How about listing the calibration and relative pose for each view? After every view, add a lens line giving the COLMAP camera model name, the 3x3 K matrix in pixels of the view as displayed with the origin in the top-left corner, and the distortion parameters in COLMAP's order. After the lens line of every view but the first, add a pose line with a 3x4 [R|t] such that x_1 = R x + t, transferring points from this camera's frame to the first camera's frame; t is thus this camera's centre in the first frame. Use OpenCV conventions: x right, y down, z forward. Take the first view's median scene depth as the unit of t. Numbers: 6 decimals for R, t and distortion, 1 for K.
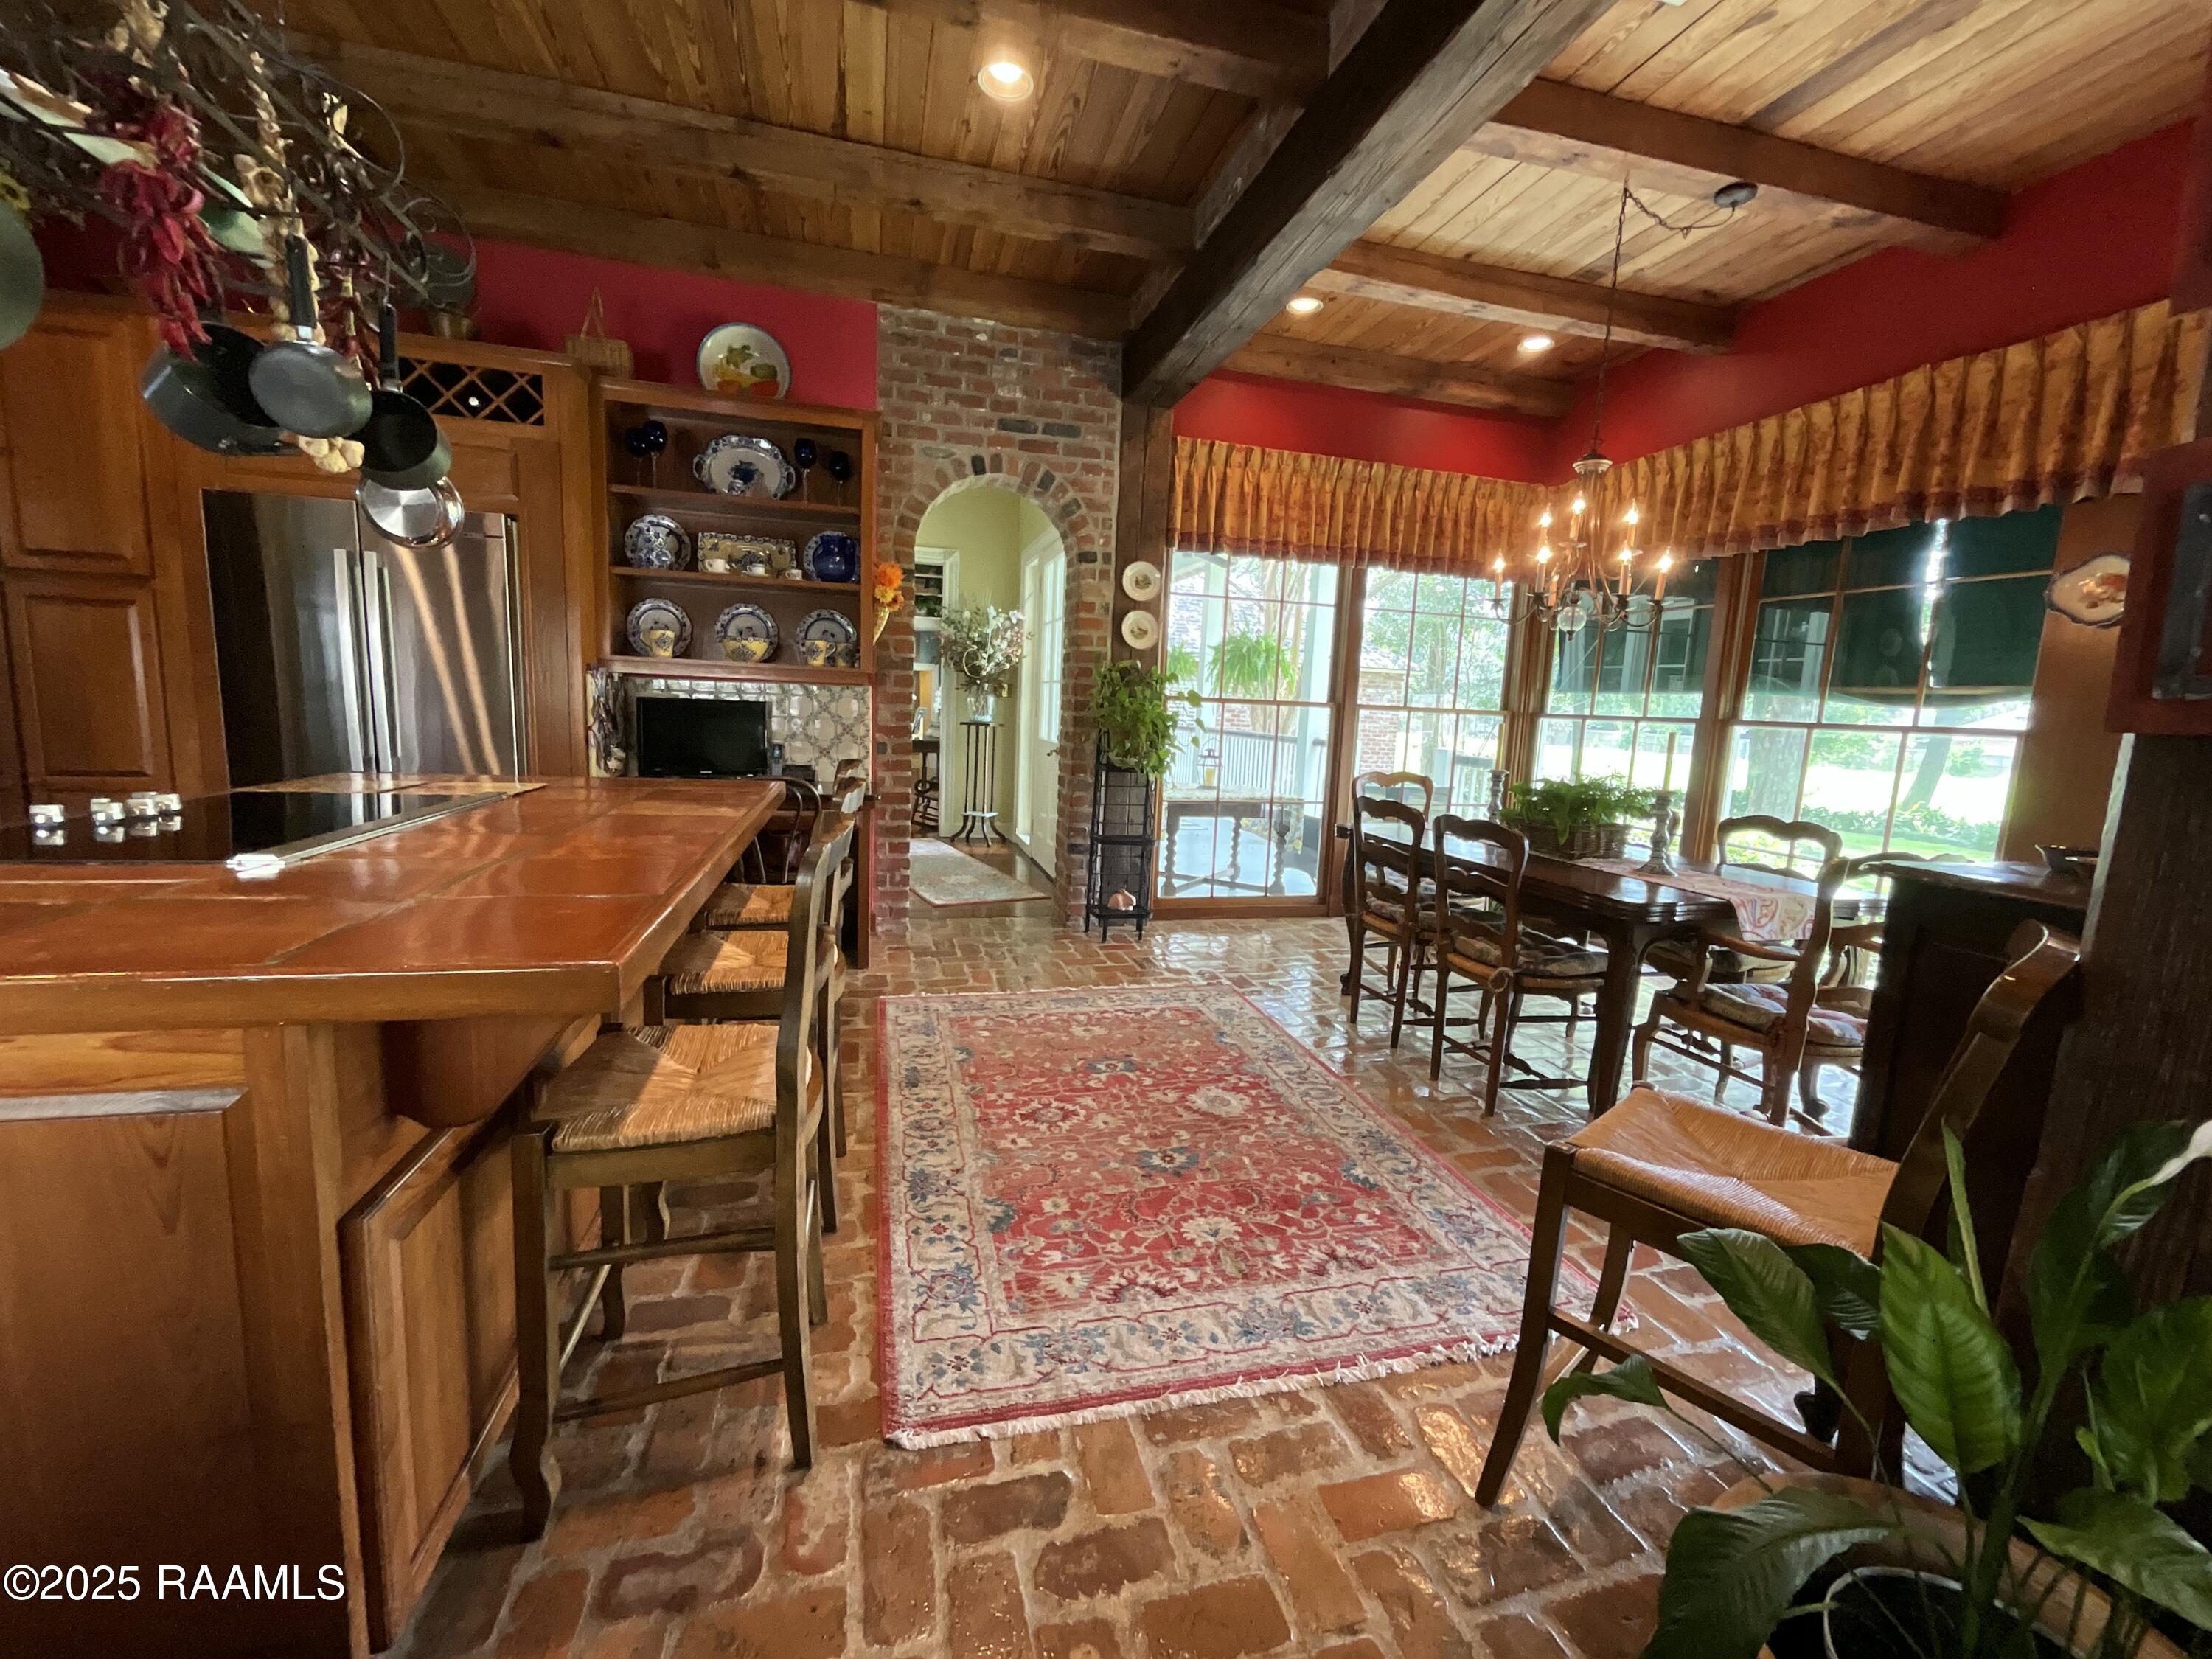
lens RADIAL K [[893.6, 0, 1105.4], [0, 893.6, 832.3], [0, 0, 1]] dist [-0.003217, 0.001224]
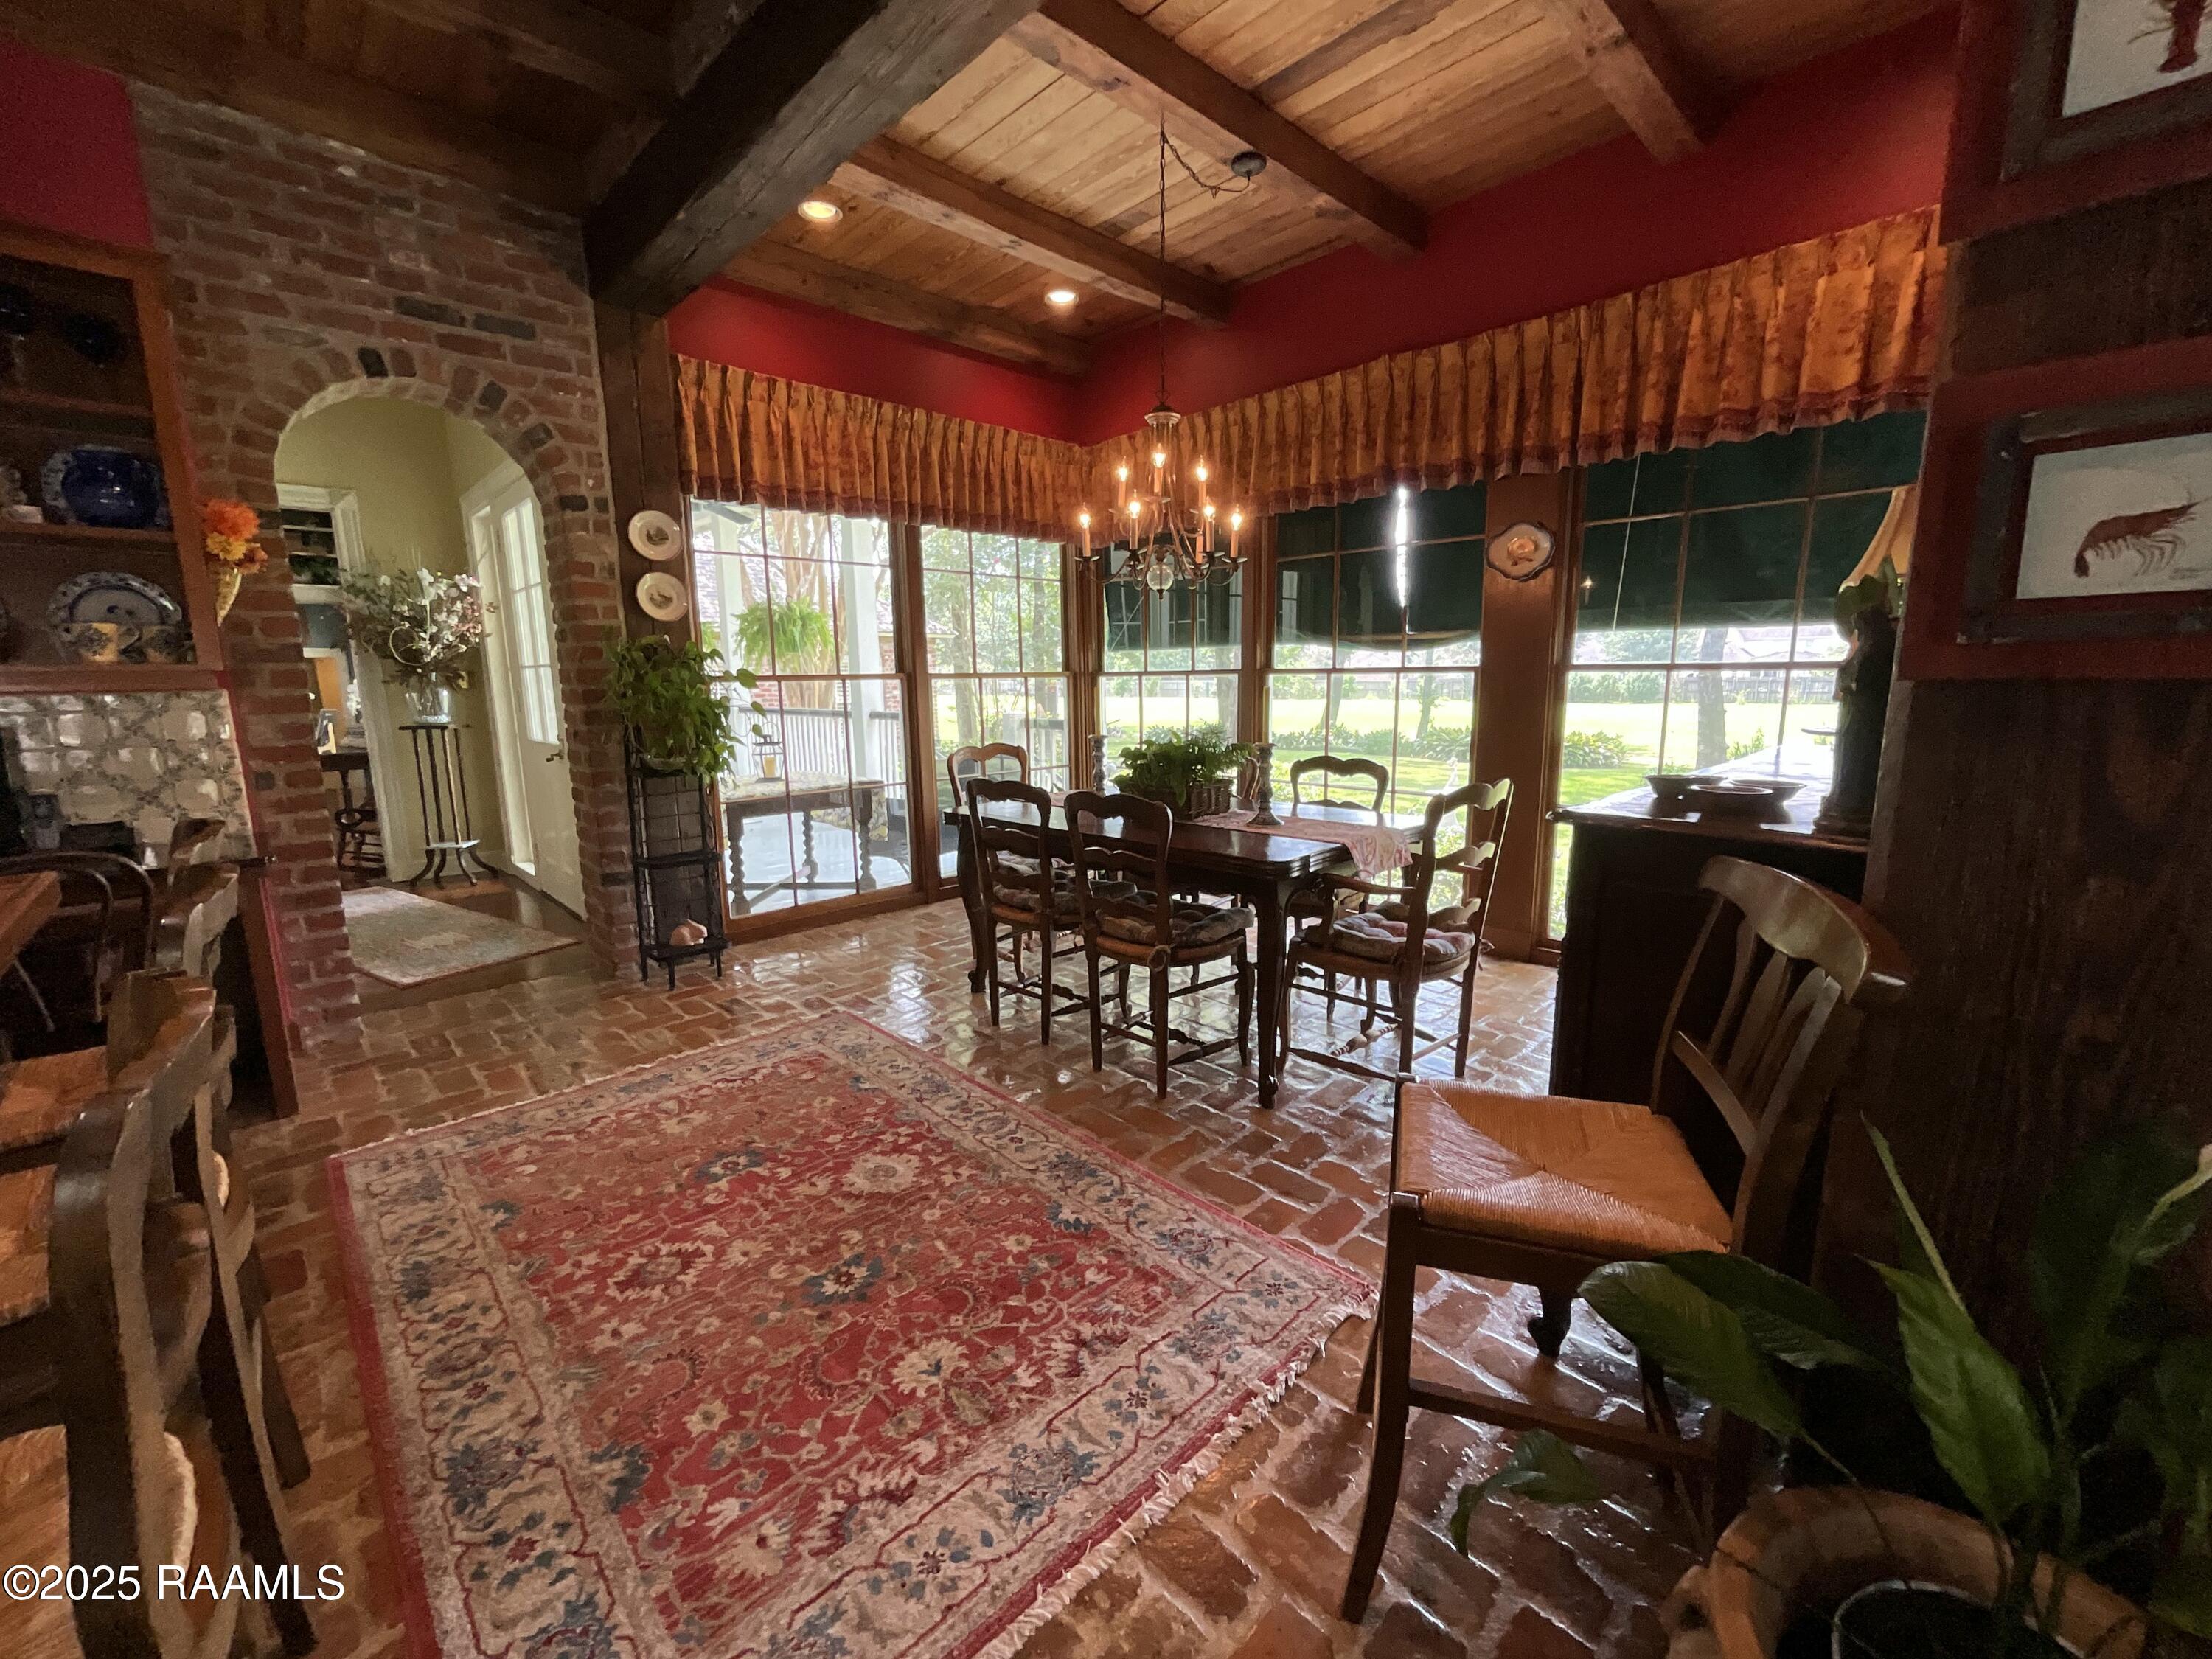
lens RADIAL K [[893.6, 0, 1101.9], [0, 893.6, 829.7], [0, 0, 1]] dist [-0.003217, 0.001224]
pose [[0.870356, -0.139170, 0.472348, -0.033244], [0.122900, 0.990268, 0.065310, -0.031789], [-0.476840, 0.001209, 0.878989, 0.147212]]
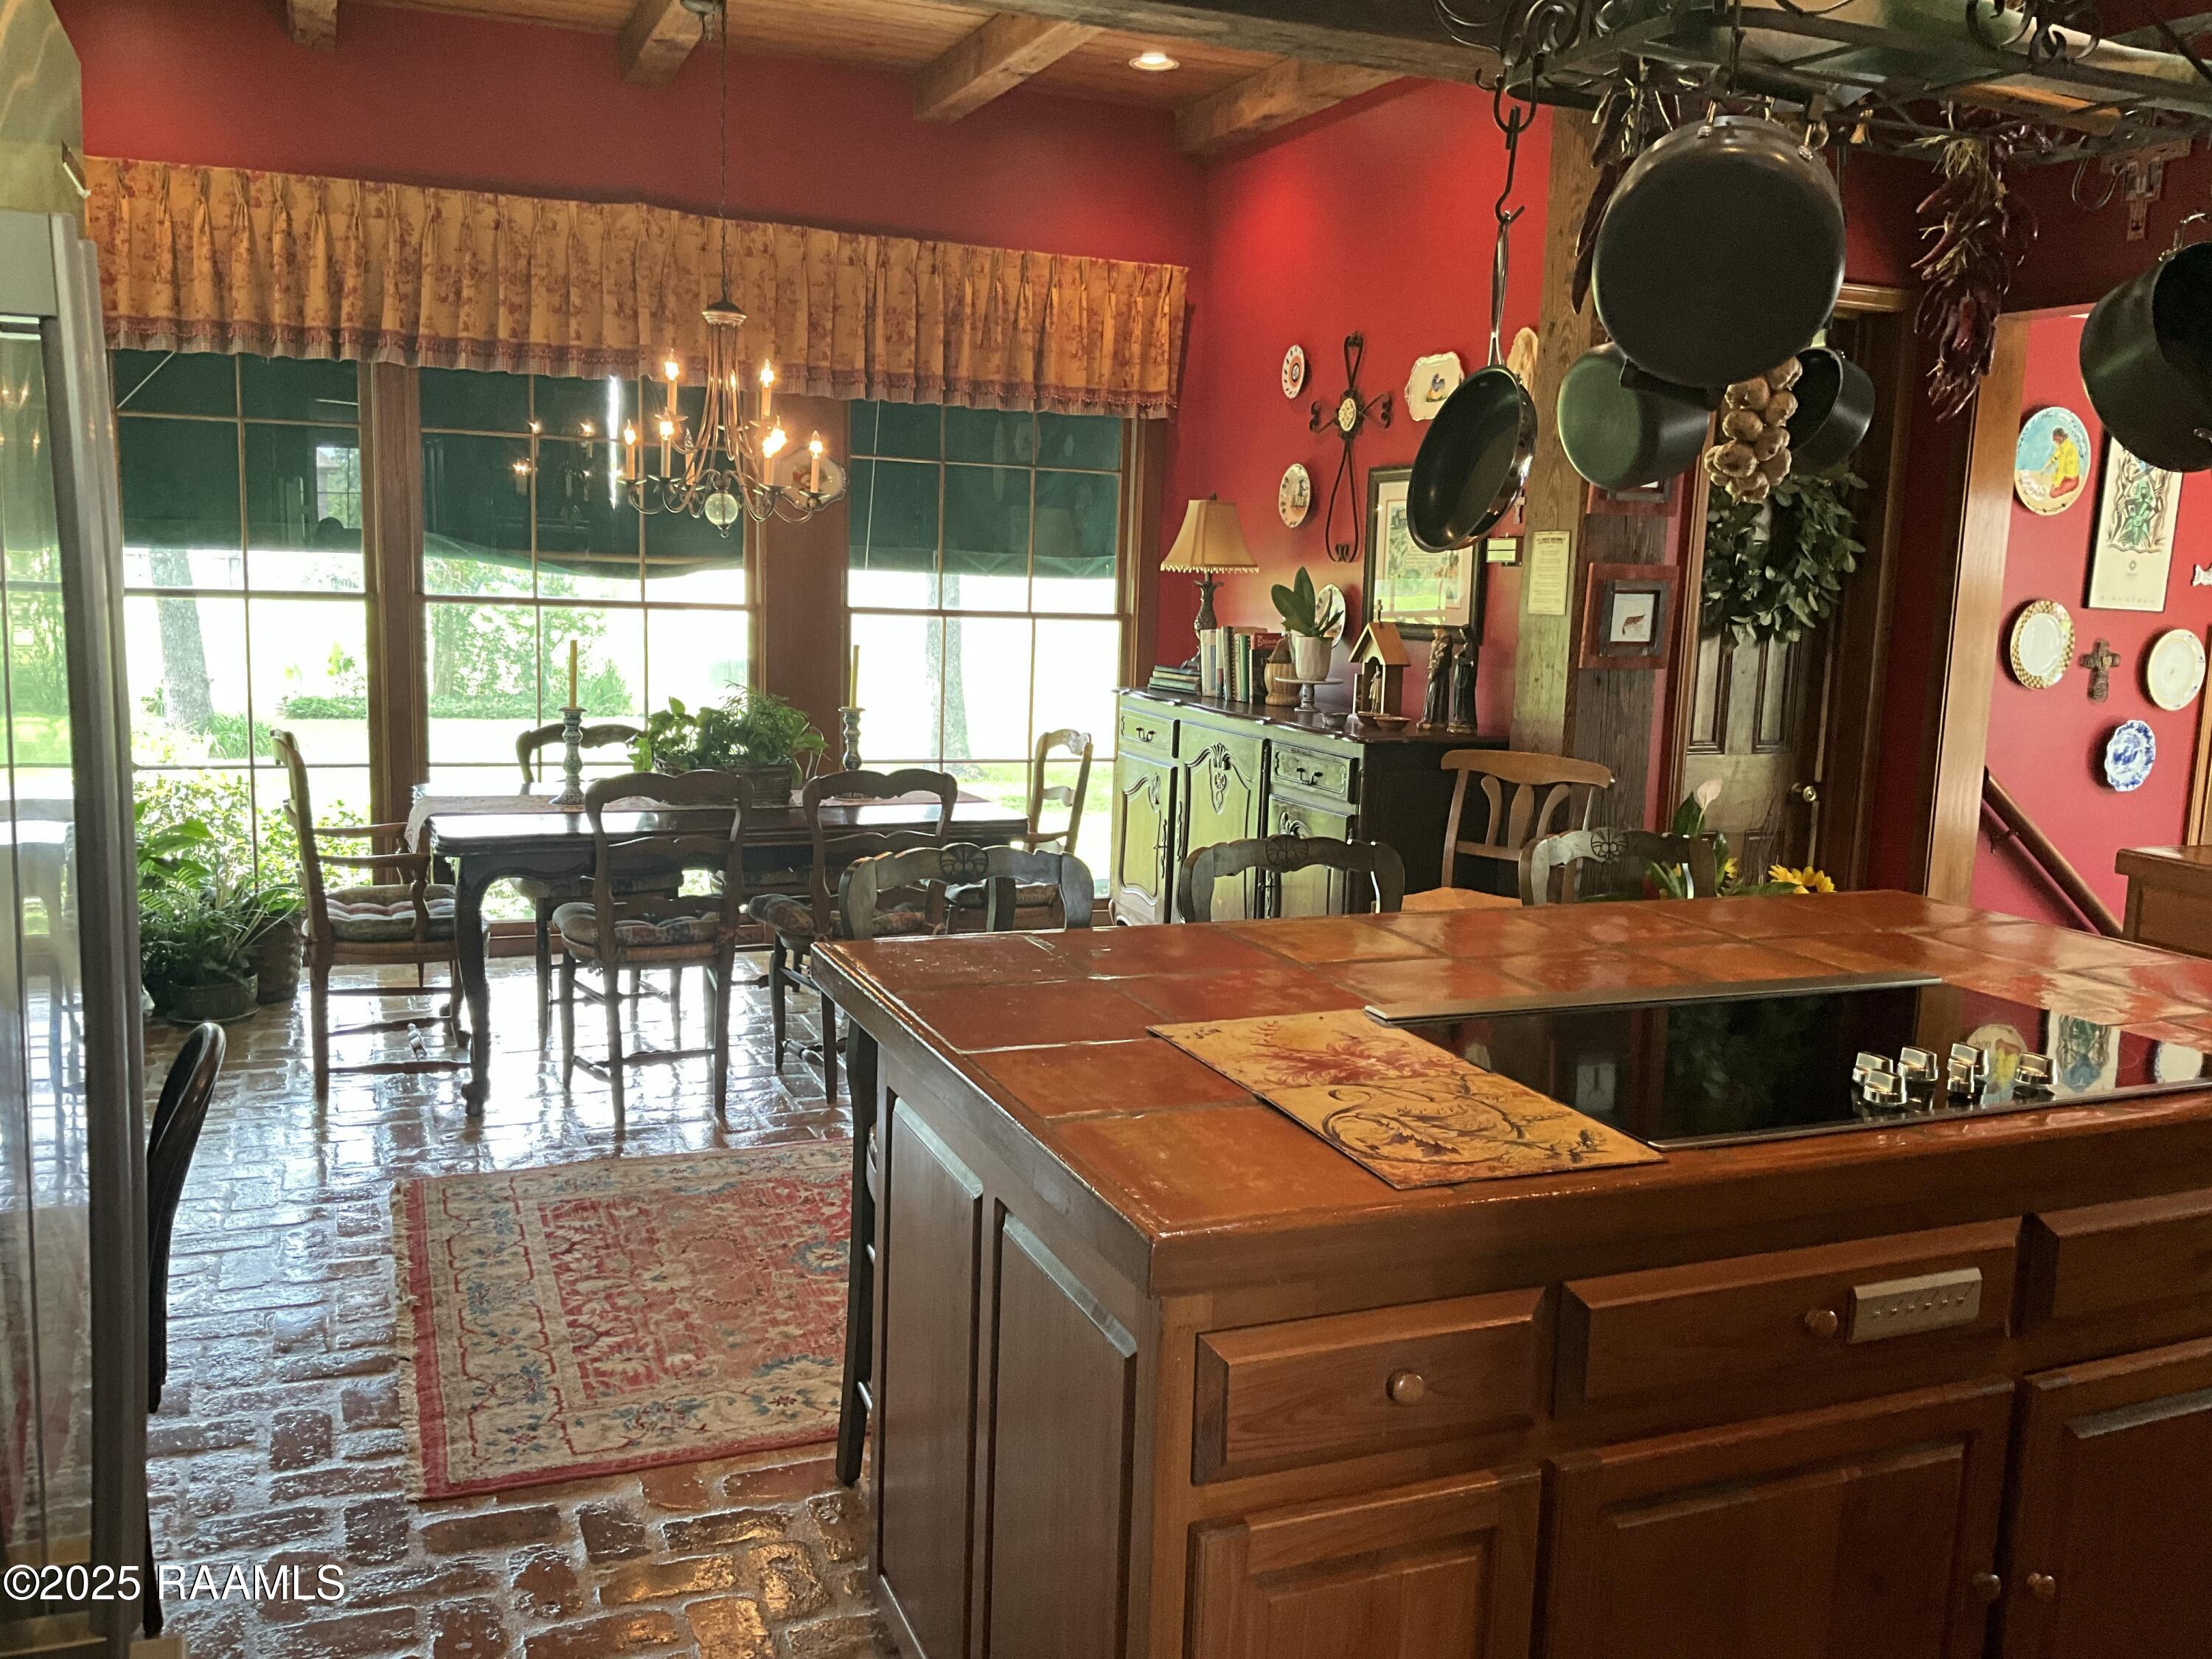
lens RADIAL K [[1853.3, 0, 1106.7], [0, 1853.3, 829.8], [0, 0, 1]] dist [-0.005563, 0.001776]
pose [[-0.144579, -0.195611, 0.969966, -1.066614], [0.104485, 0.971767, 0.211548, -0.246227], [-0.983961, 0.131932, -0.120059, 0.807569]]
